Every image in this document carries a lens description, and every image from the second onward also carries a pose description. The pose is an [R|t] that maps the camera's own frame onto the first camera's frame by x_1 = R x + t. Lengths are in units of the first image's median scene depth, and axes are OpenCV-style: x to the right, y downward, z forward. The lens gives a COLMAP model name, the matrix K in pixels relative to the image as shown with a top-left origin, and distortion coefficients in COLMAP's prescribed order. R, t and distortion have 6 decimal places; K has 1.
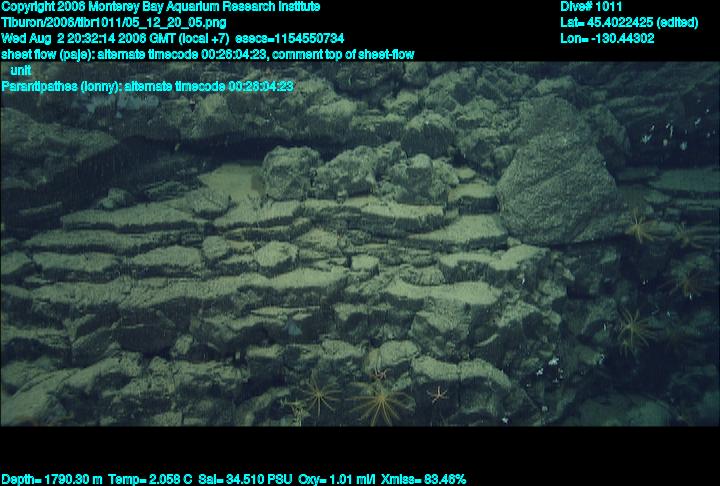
lens RADIAL K [[546.3, 0, 357.1], [0, 546.3, 243.5], [0, 0, 1]] dist [0.056180, 0.048970]
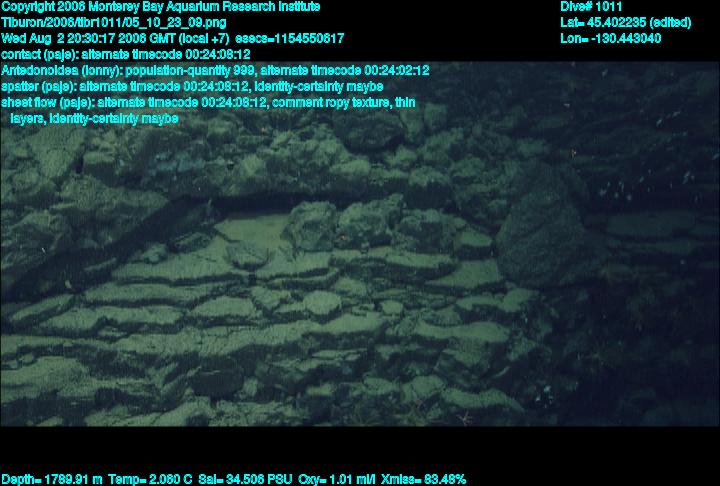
lens RADIAL K [[624.4, 0, 357.9], [0, 624.4, 245.0], [0, 0, 1]] dist [0.108883, 0.015603]
pose [[0.983303, -0.006670, 0.181851, -0.297356], [0.013666, 0.999213, -0.037246, -0.047897], [-0.181460, 0.039109, 0.982620, -0.269053]]
